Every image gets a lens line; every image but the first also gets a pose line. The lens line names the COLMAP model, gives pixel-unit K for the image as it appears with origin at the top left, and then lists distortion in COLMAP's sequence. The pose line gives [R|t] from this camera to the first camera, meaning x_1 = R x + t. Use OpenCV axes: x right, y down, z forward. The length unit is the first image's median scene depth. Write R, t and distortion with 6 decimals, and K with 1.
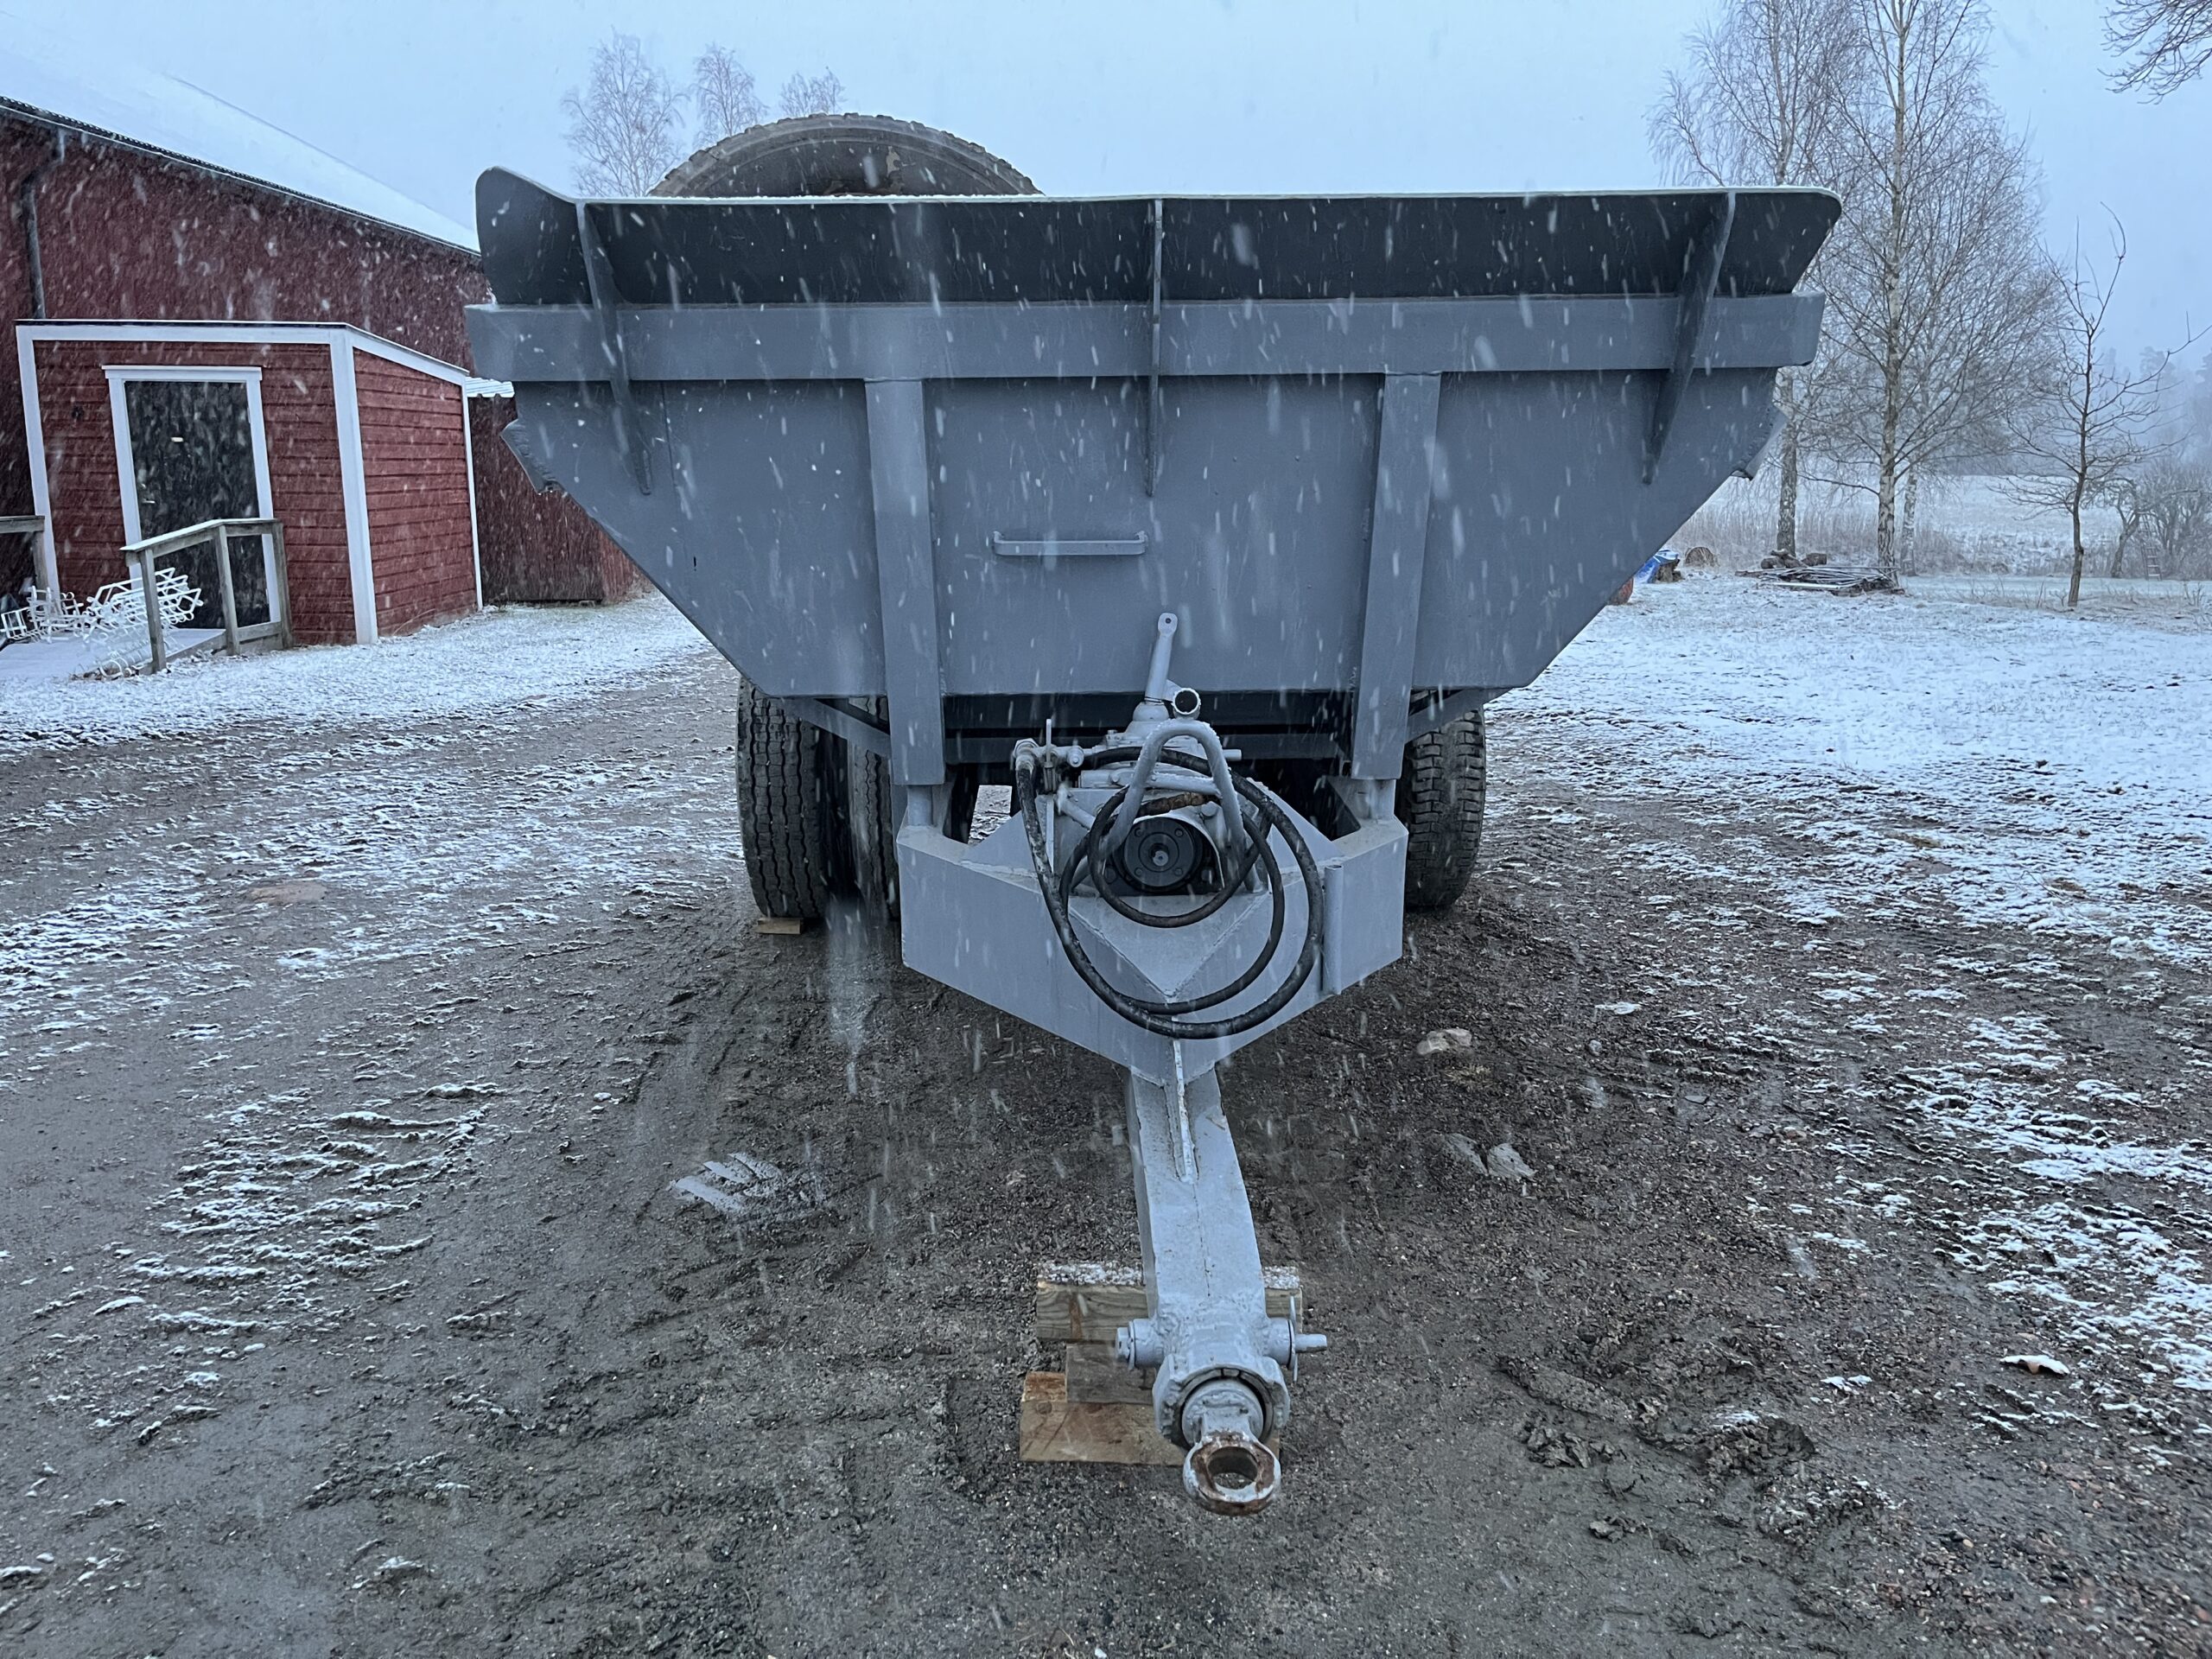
lens RADIAL K [[1672.1, 0, 1095.1], [0, 1672.1, 822.7], [0, 0, 1]] dist [0.031813, -0.027815]
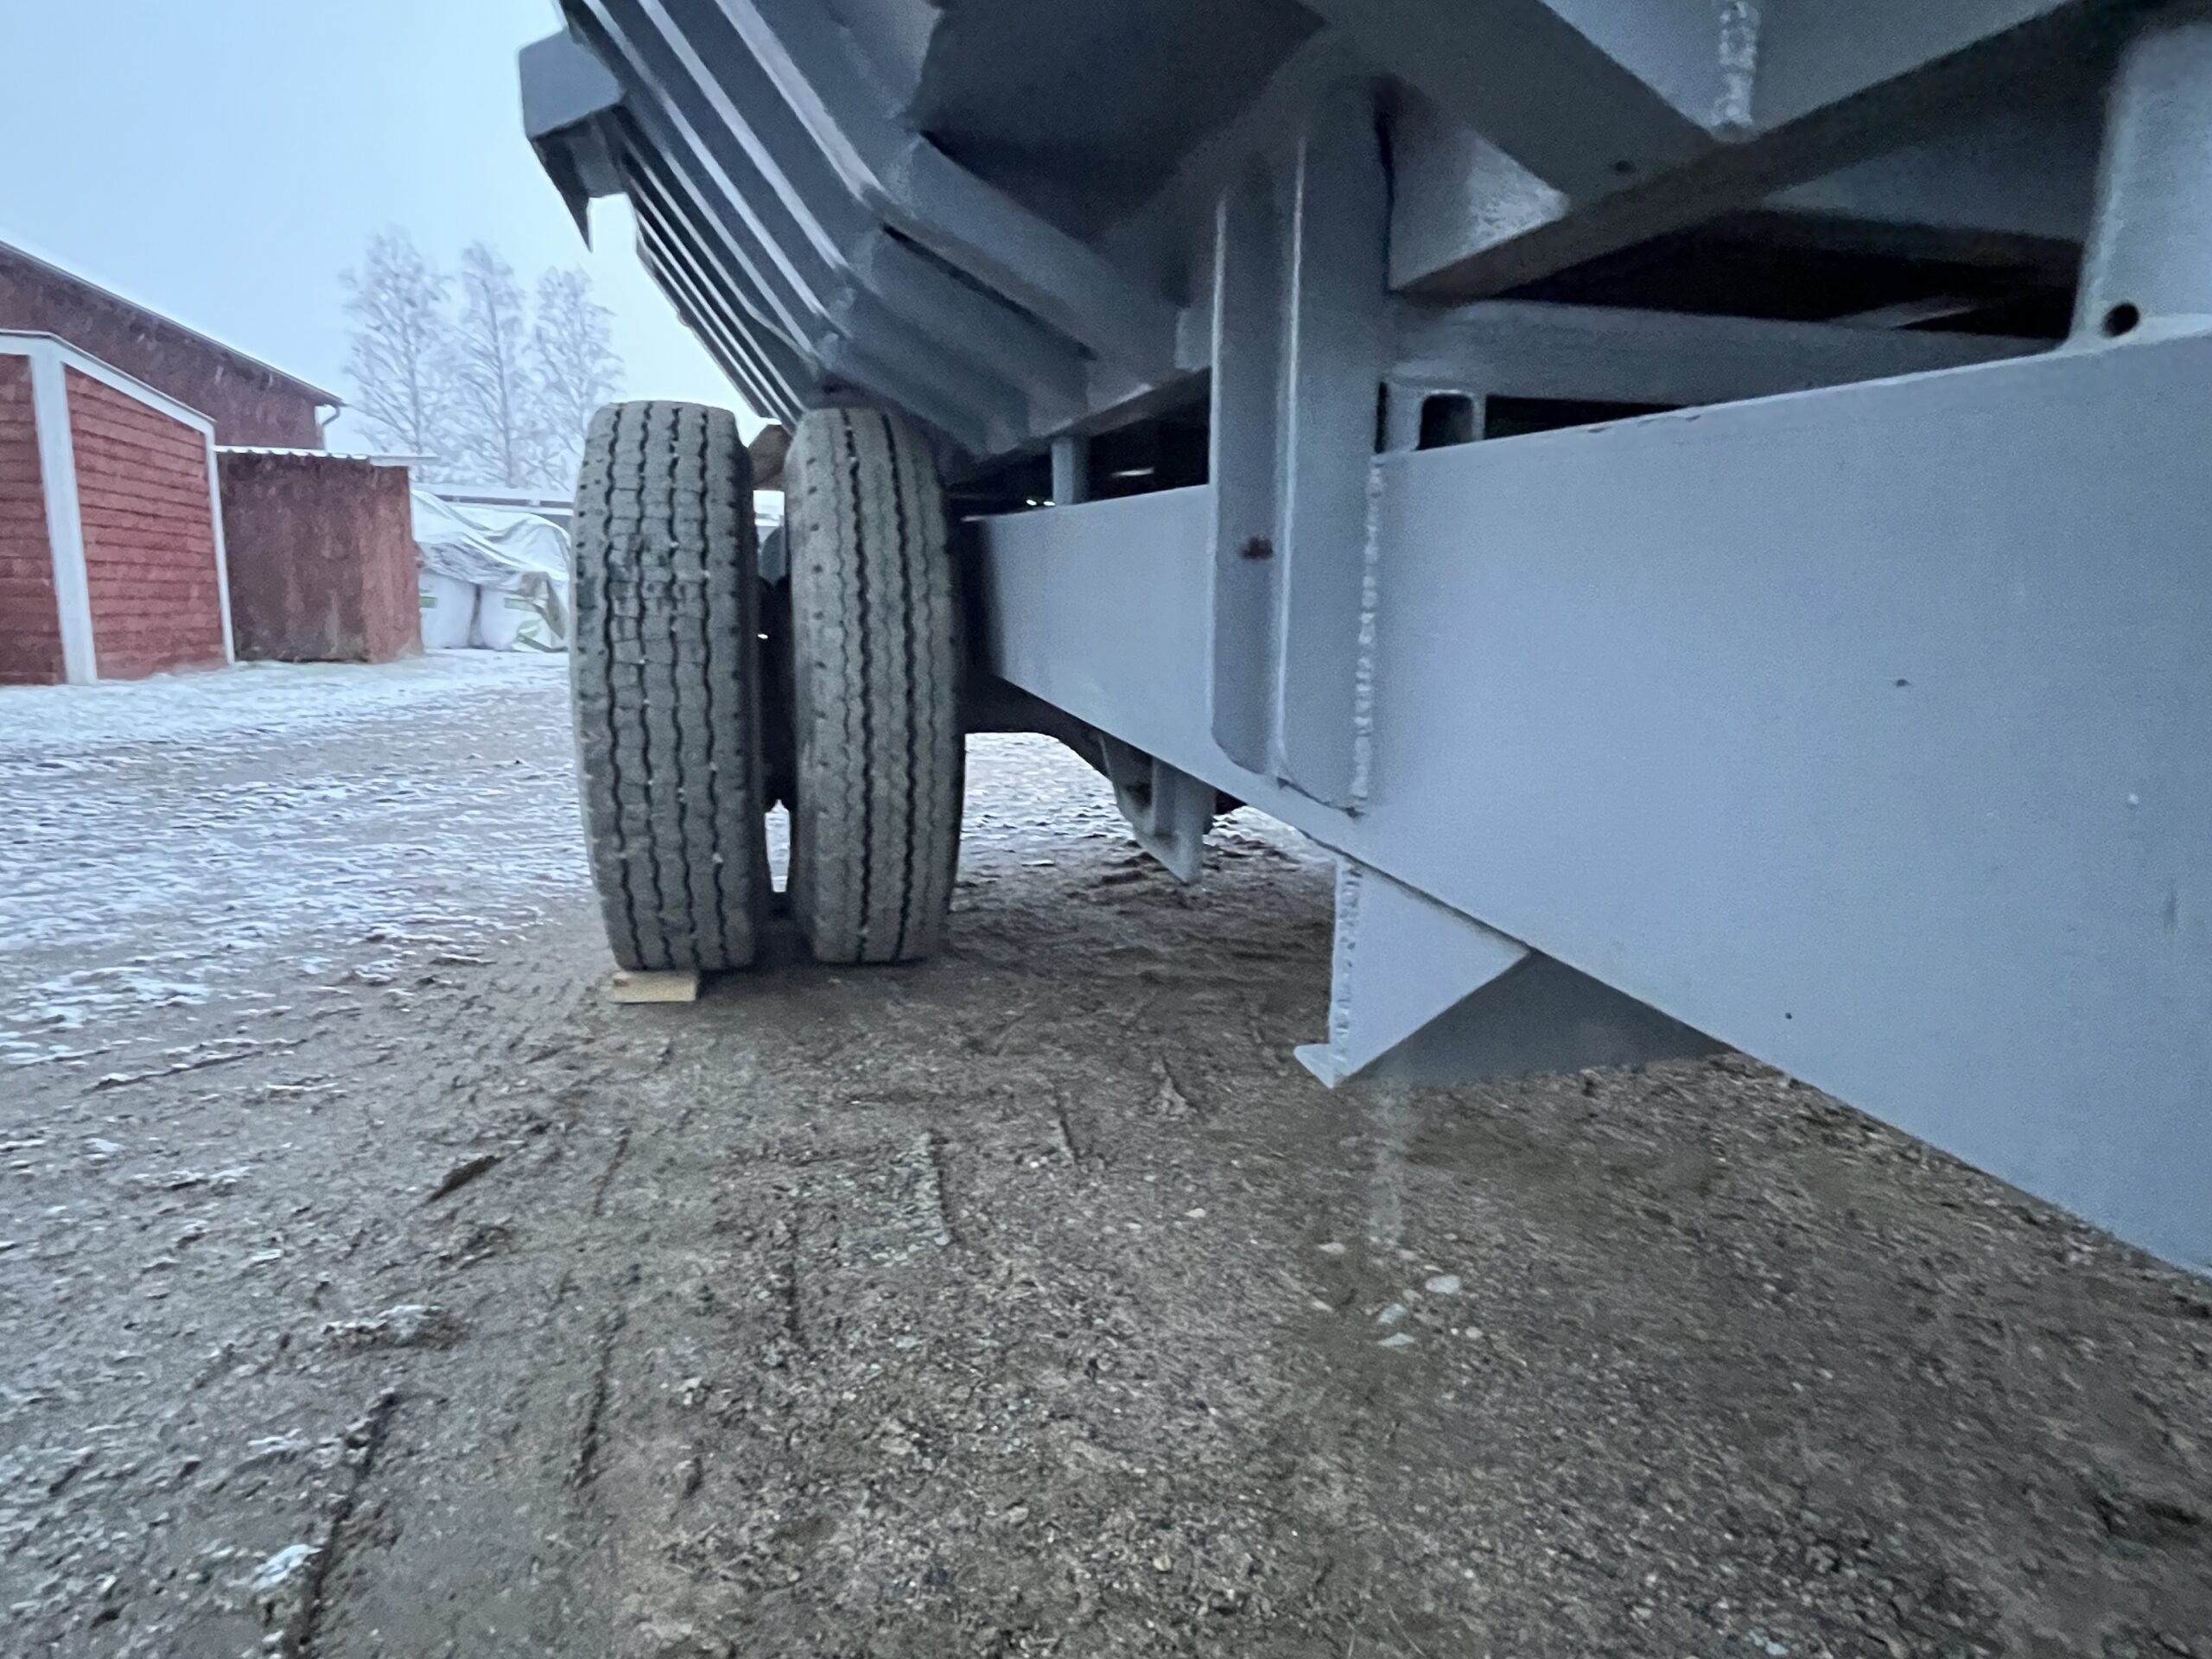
lens RADIAL K [[1255.4, 0, 1074.6], [0, 1255.4, 824.8], [0, 0, 1]] dist [-0.004677, 0.000569]
pose [[0.976134, -0.026180, 0.215587, -0.240365], [0.034751, 0.998745, -0.036065, 0.048580], [-0.214372, 0.042696, 0.975818, 0.969445]]
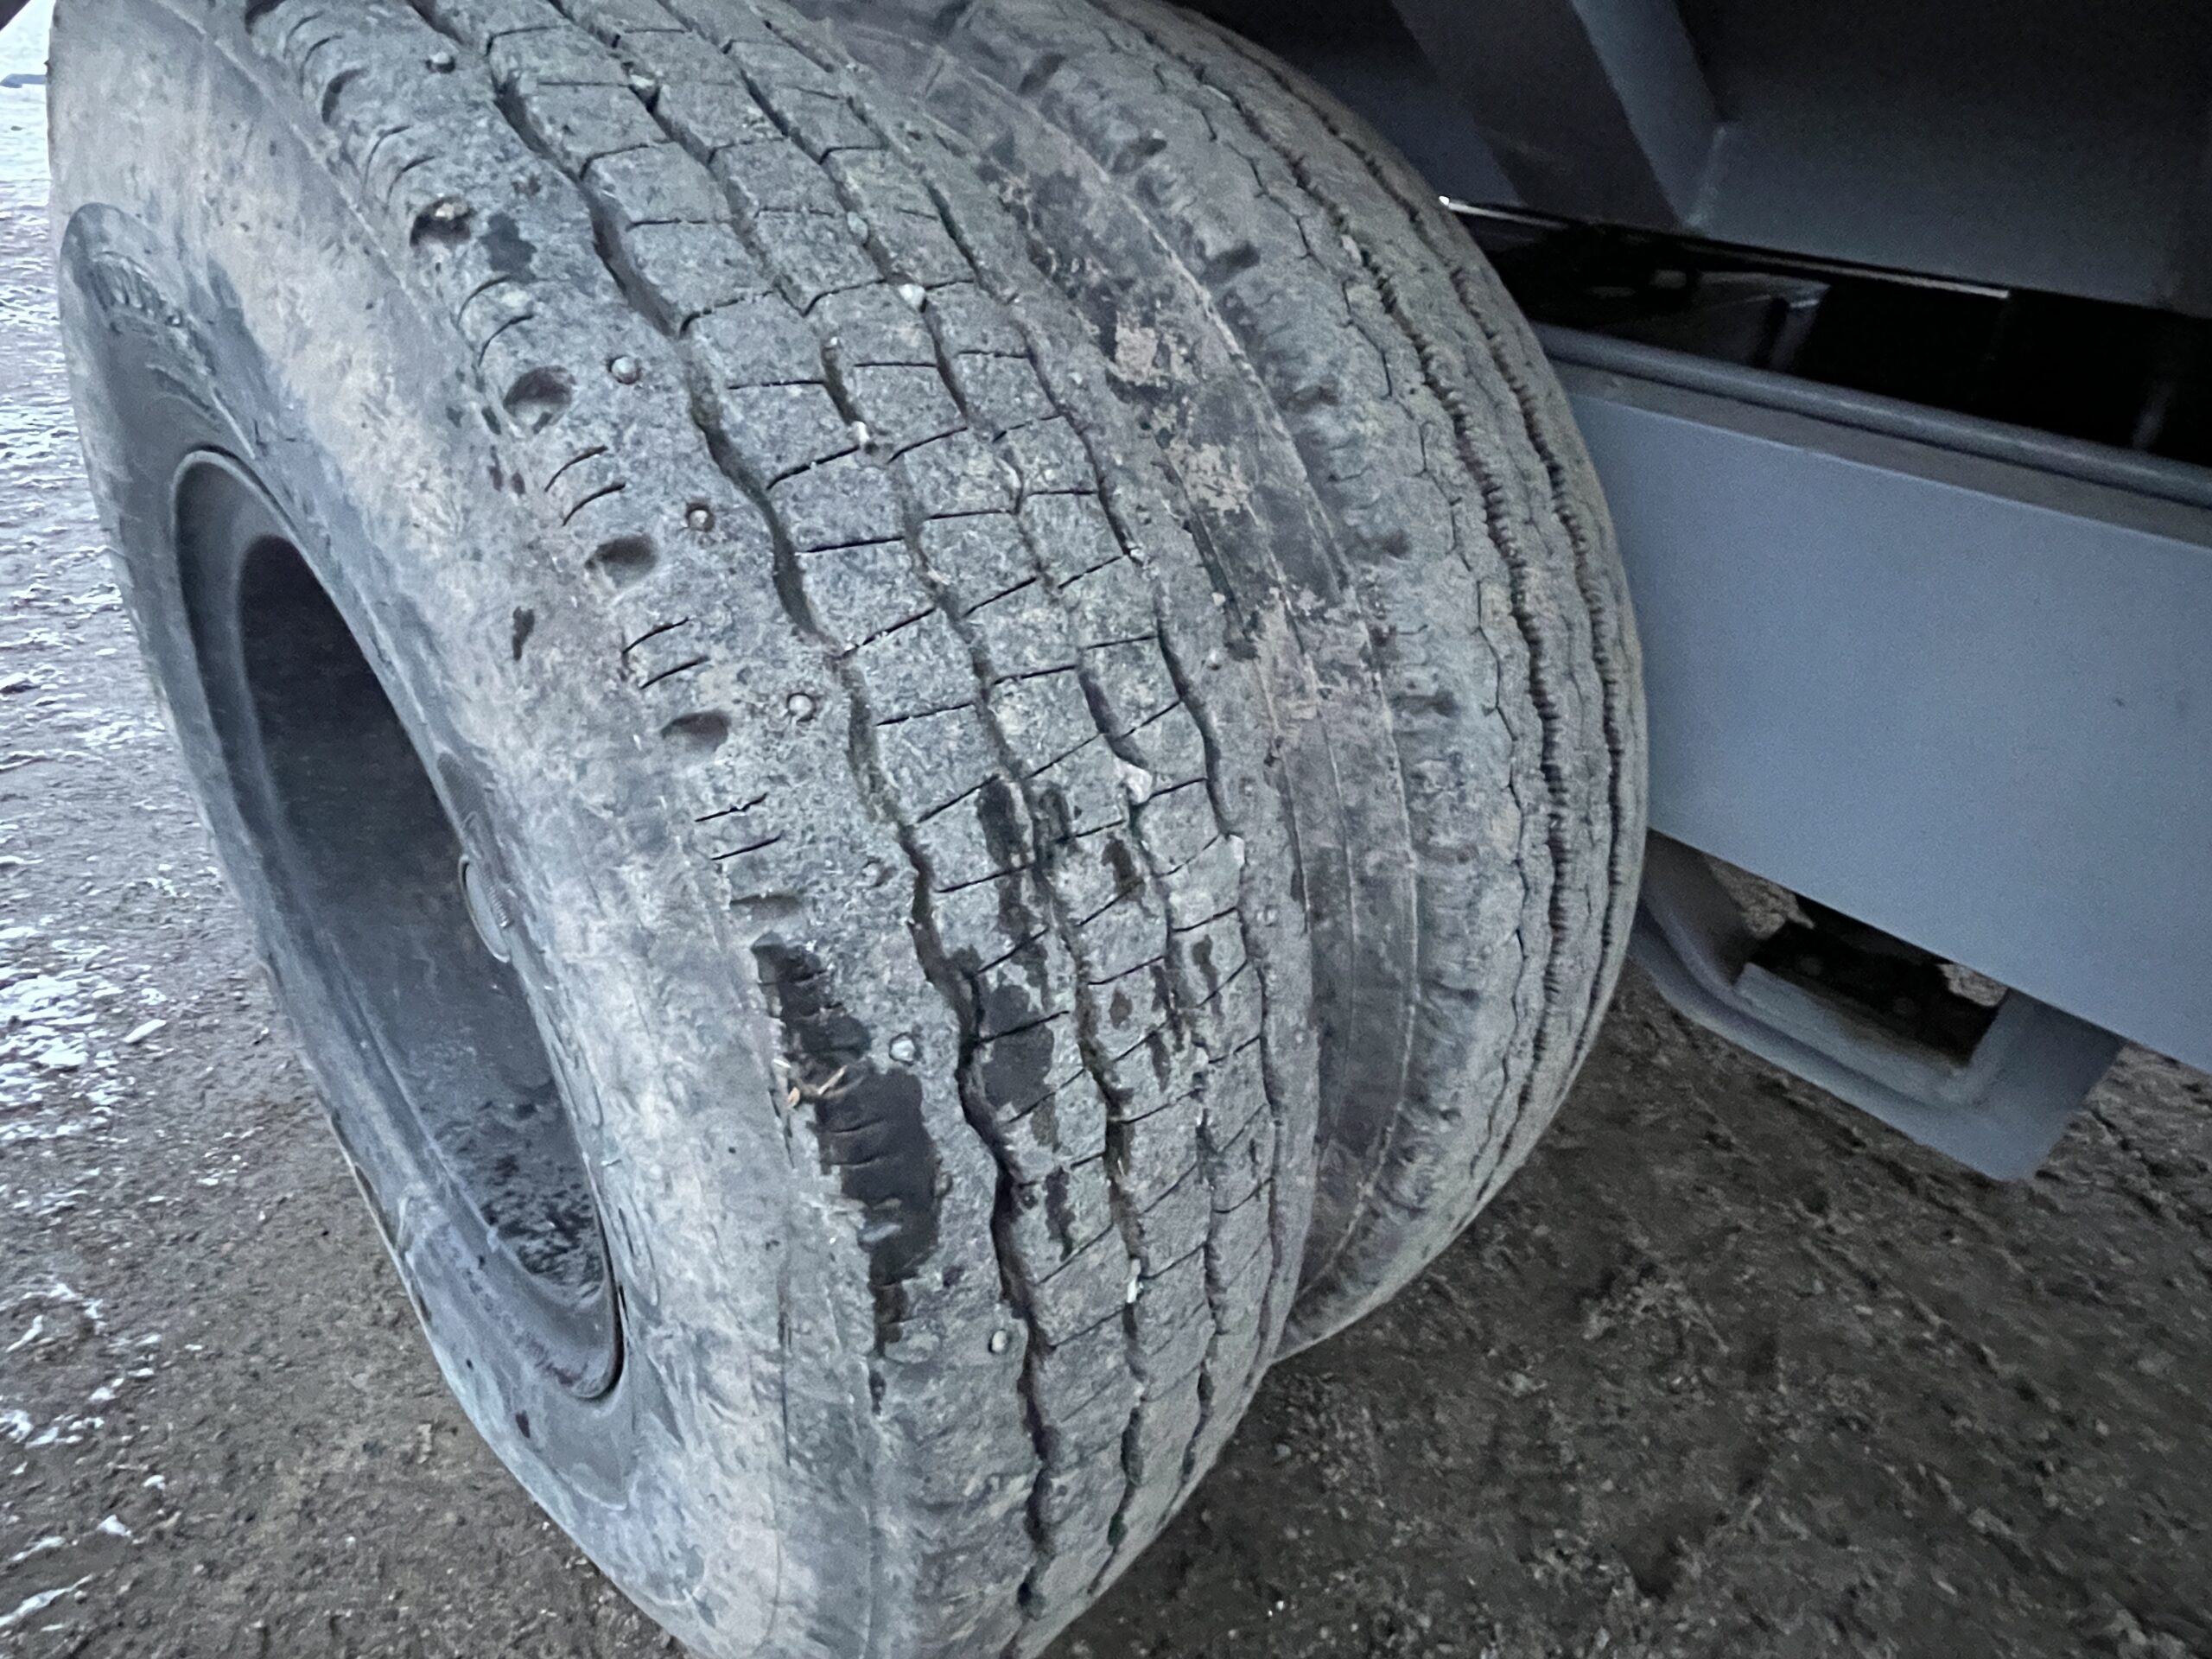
lens RADIAL K [[1255.4, 0, 1095.4], [0, 1255.4, 834.1], [0, 0, 1]] dist [-0.004677, 0.000569]
pose [[0.725247, -0.320410, 0.609388, -0.384579], [0.098365, 0.924252, 0.368895, -0.159212], [-0.681426, -0.207597, 0.701828, 1.490217]]
